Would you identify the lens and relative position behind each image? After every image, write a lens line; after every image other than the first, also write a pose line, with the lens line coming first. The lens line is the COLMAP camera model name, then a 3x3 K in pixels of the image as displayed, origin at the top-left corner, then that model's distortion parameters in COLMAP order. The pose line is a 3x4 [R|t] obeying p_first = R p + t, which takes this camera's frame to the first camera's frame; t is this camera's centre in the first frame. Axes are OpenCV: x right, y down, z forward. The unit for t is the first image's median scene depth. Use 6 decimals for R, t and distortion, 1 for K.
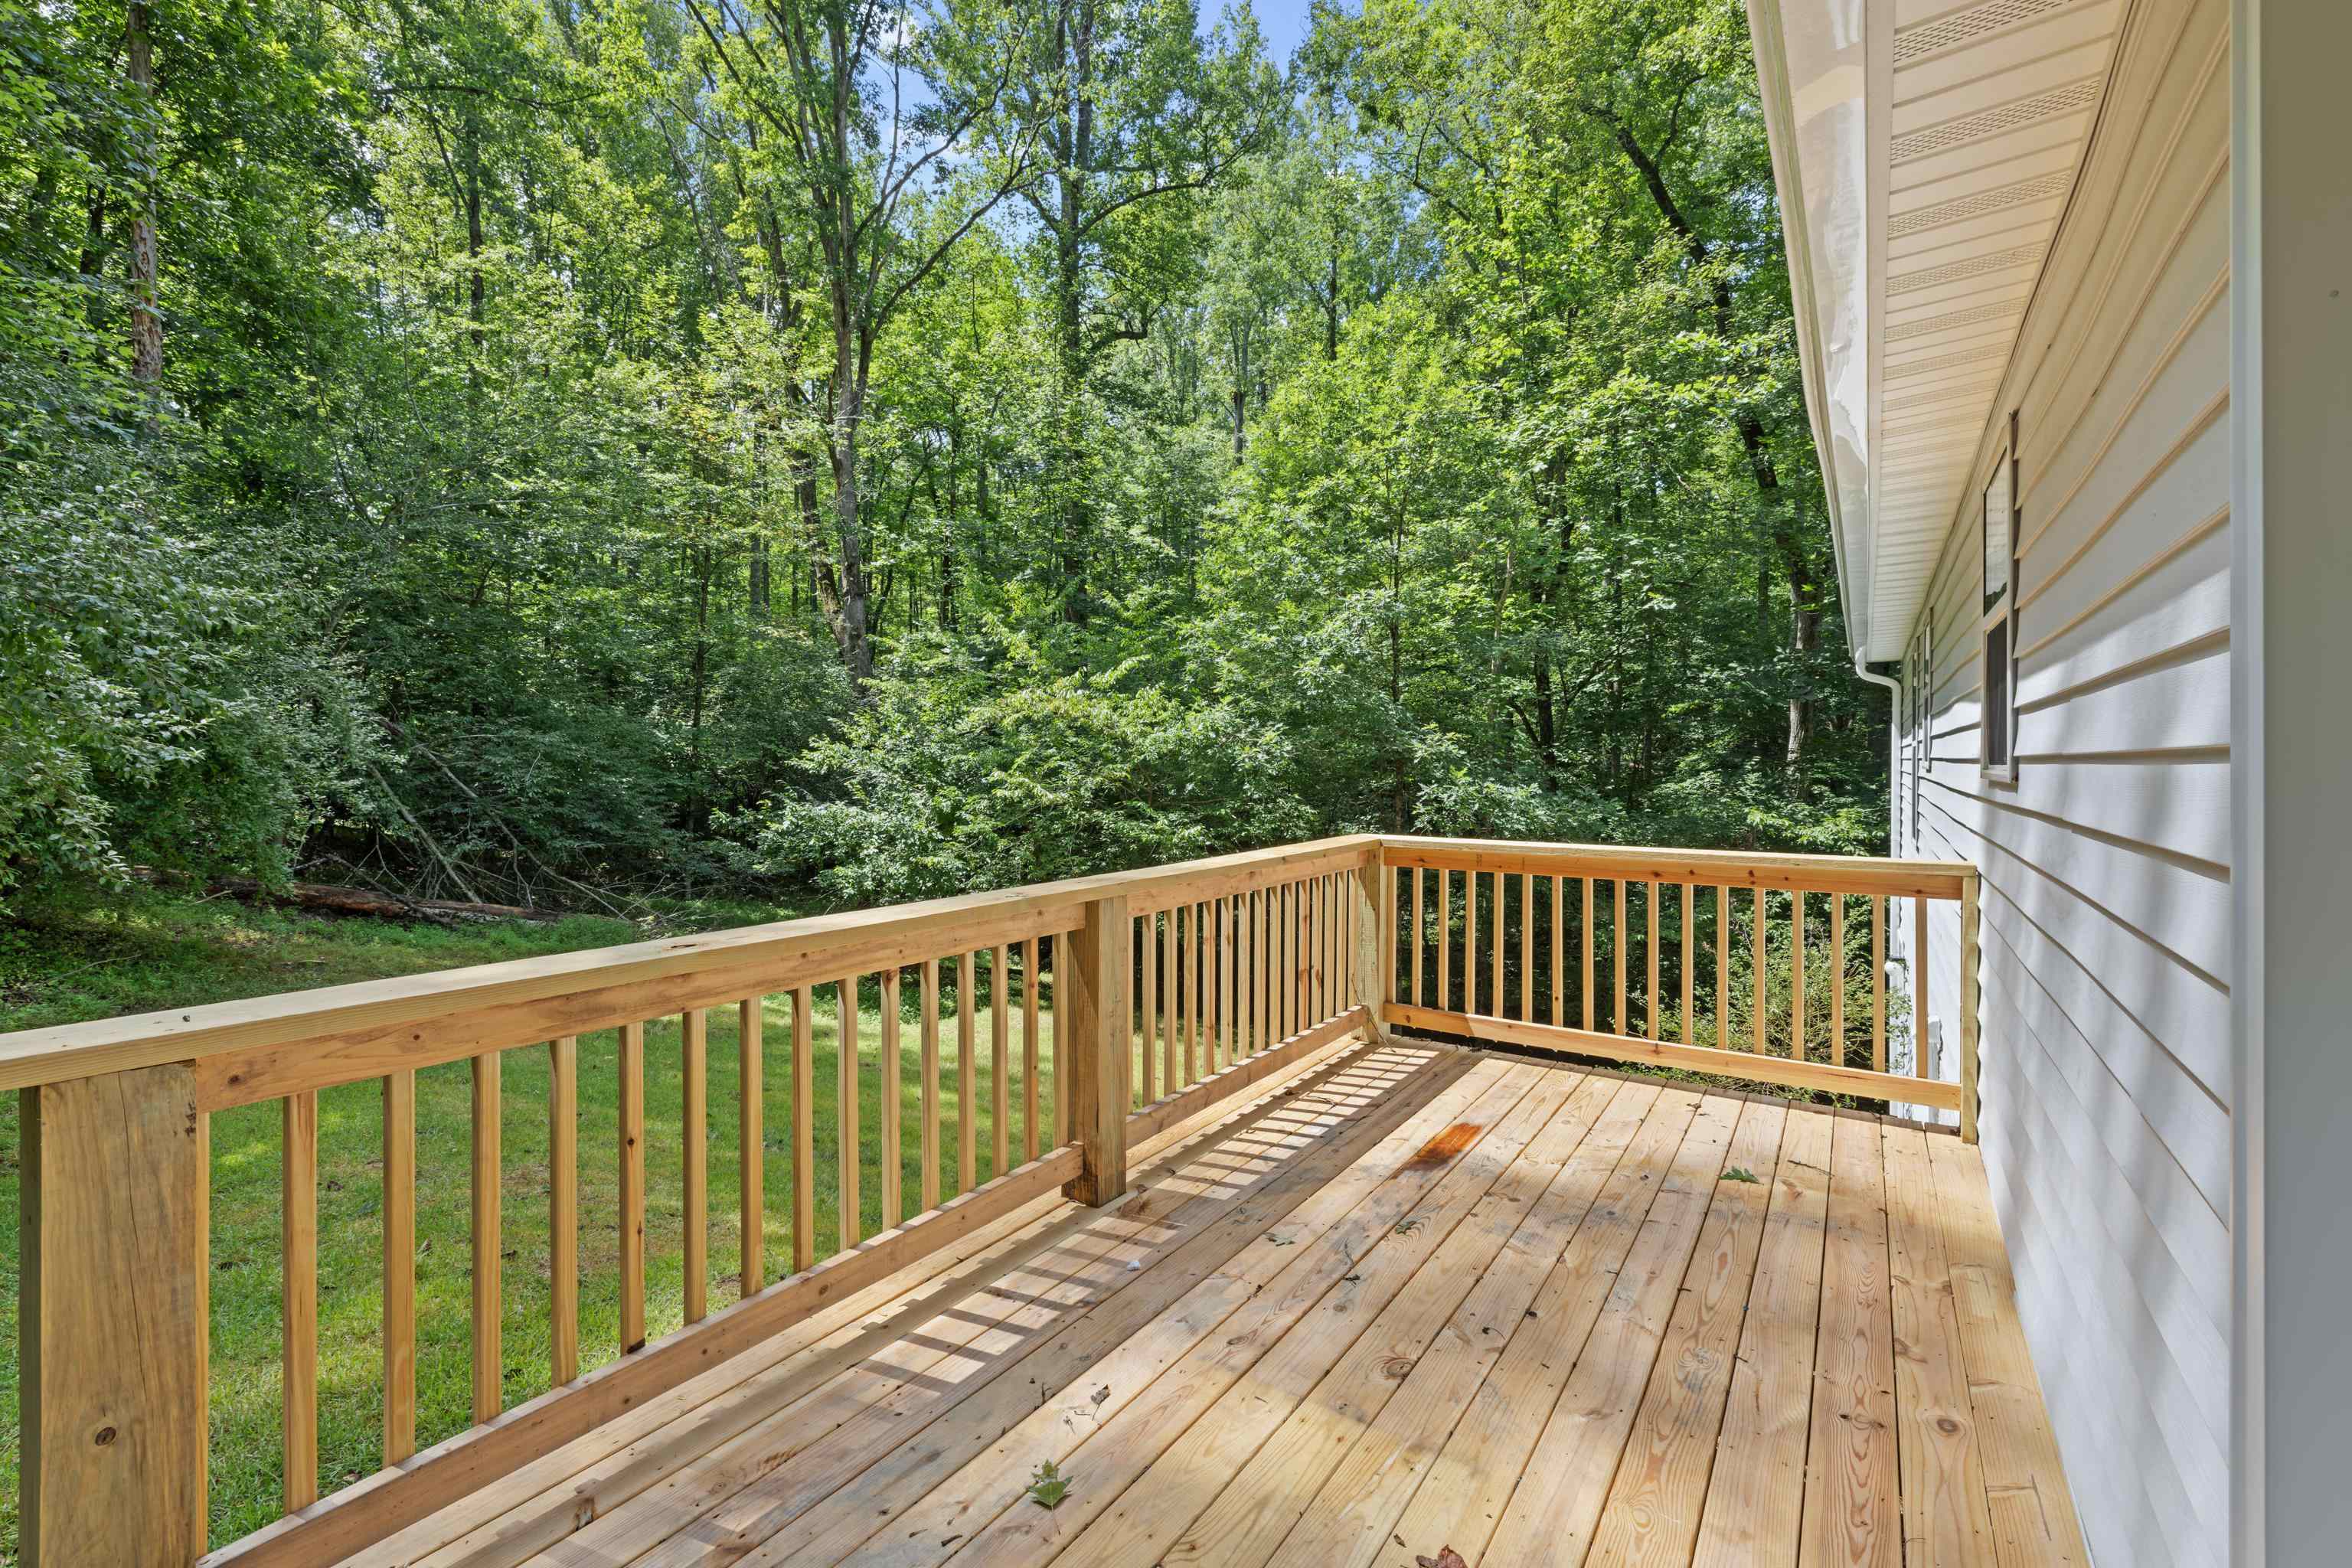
lens RADIAL K [[993.6, 0, 1176.0], [0, 993.6, 784.0], [0, 0, 1]] dist [0.000494, 0.000321]
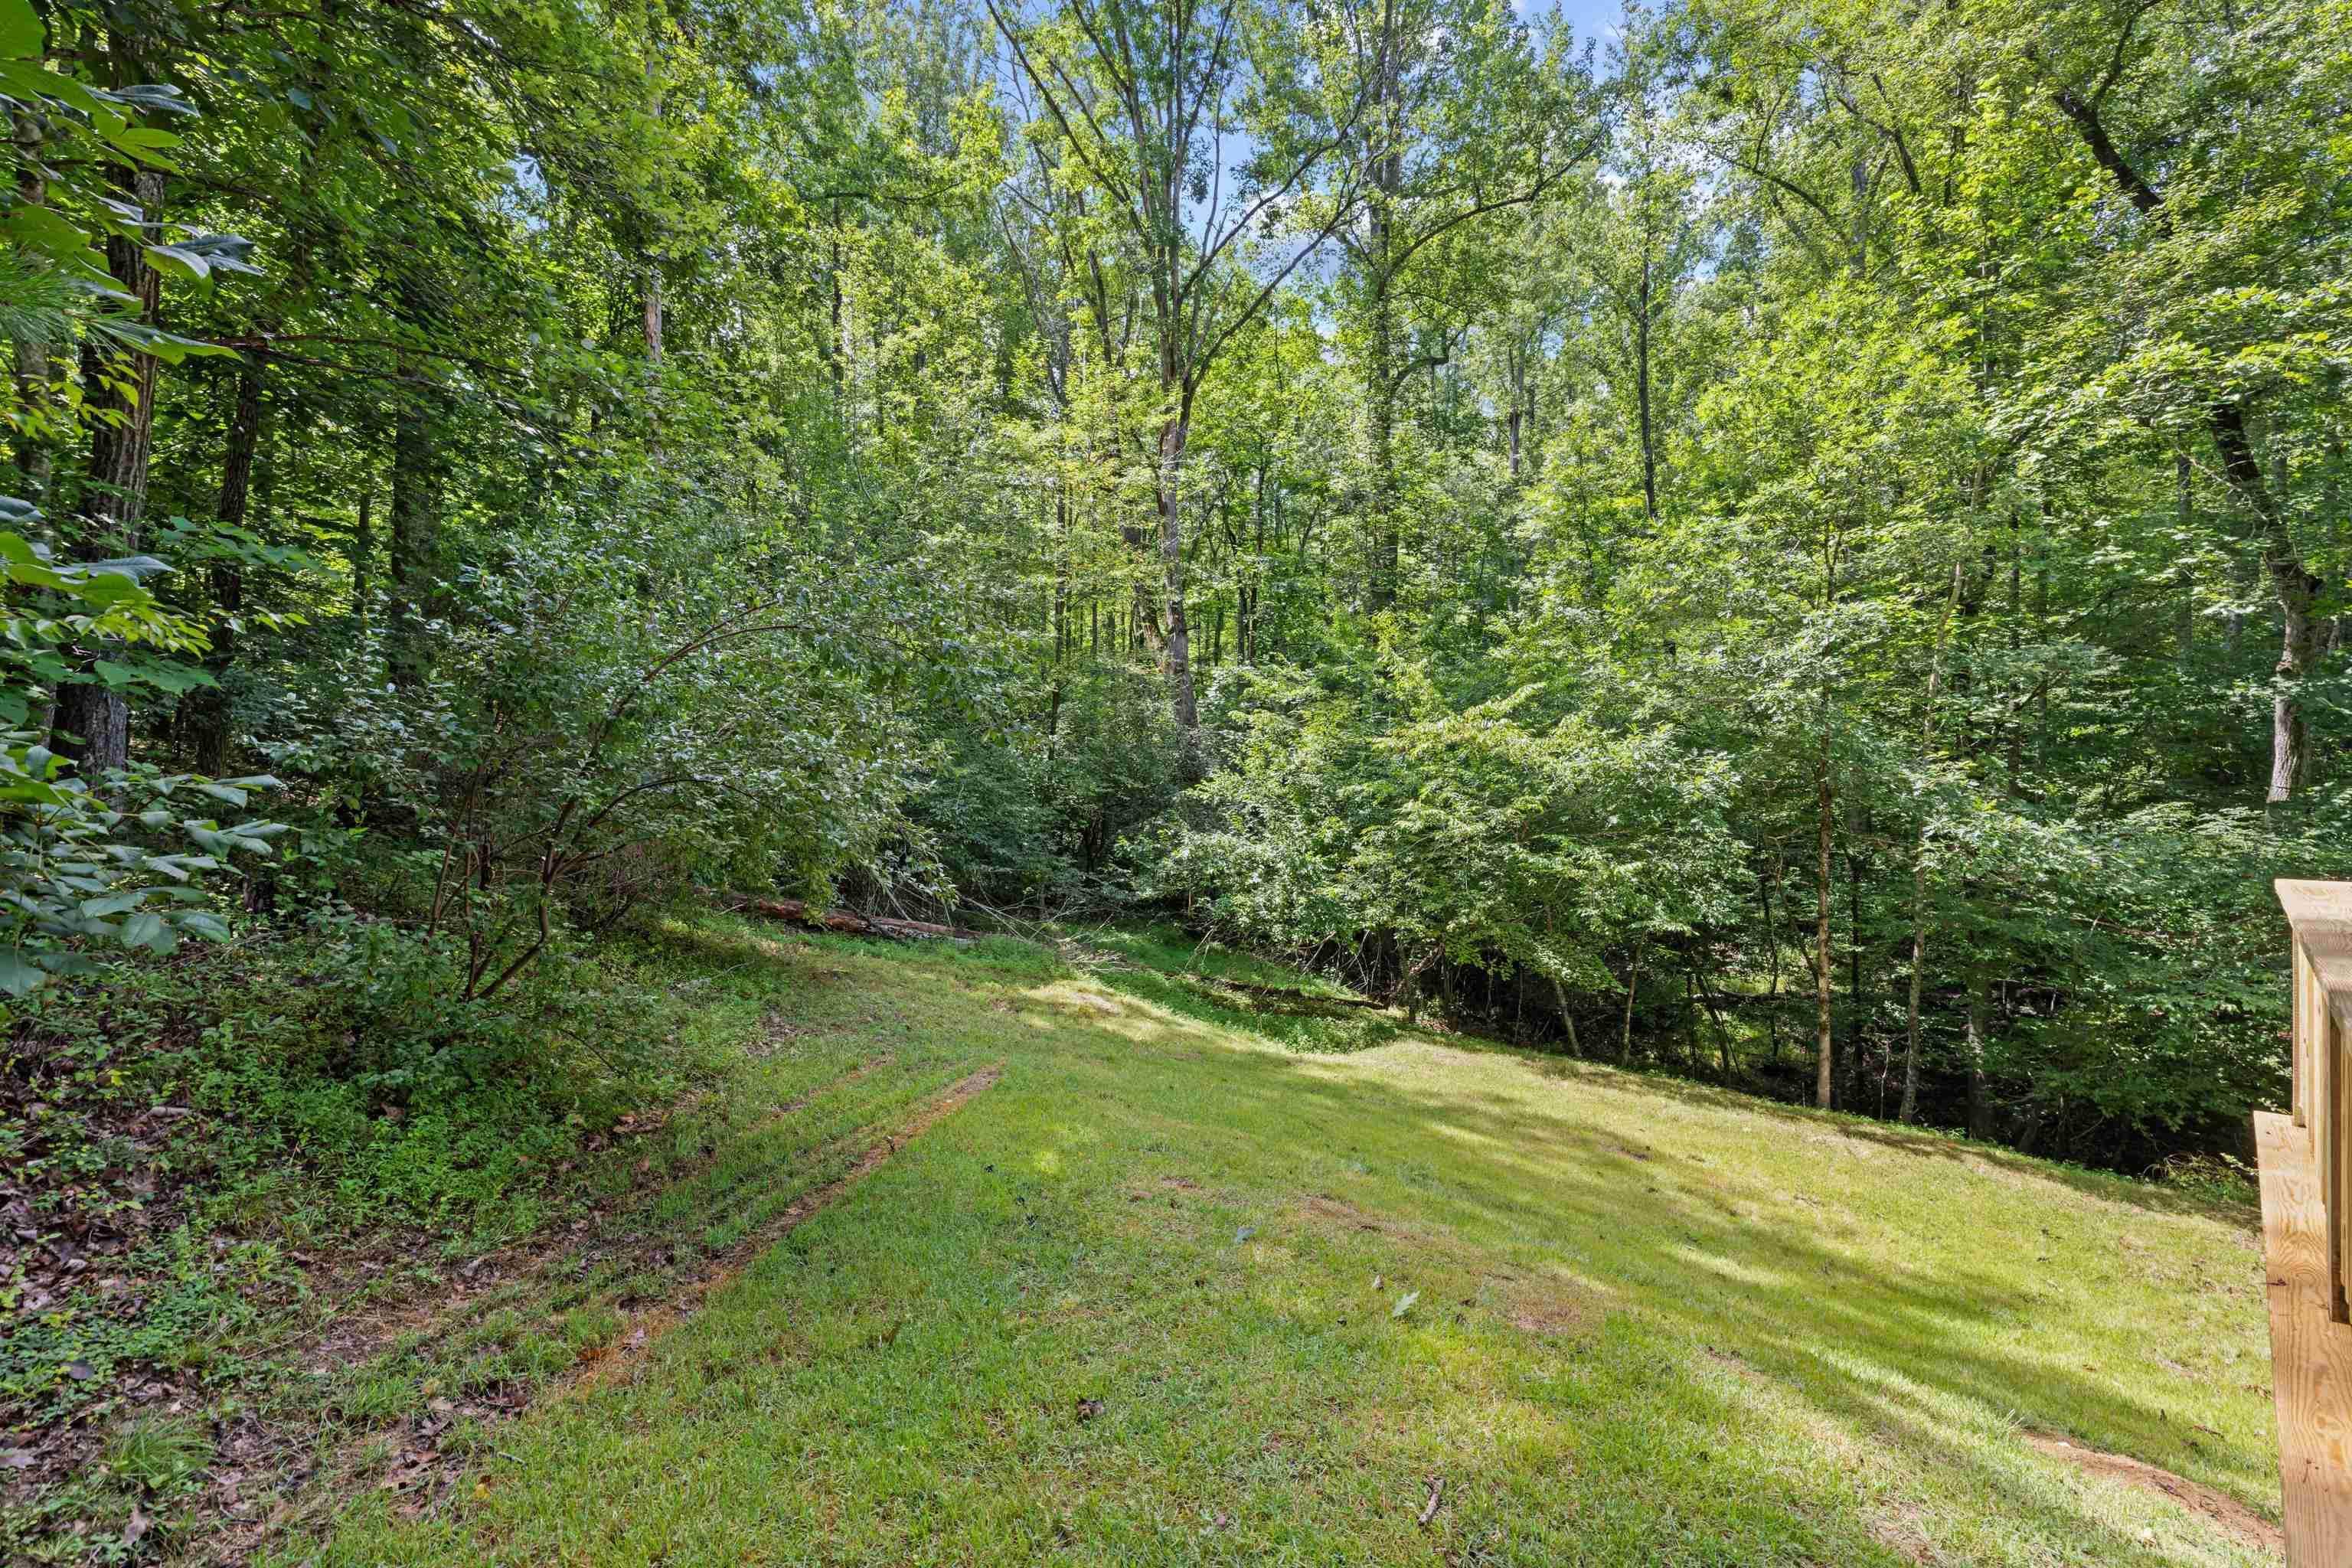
lens RADIAL K [[977.2, 0, 1171.1], [0, 977.2, 804.8], [0, 0, 1]] dist [-0.000801, -0.000738]
pose [[0.978029, 0.003902, -0.208434, -0.127240], [-0.006004, 0.999937, -0.009451, 0.000131], [0.208384, 0.010495, 0.977991, 0.001031]]
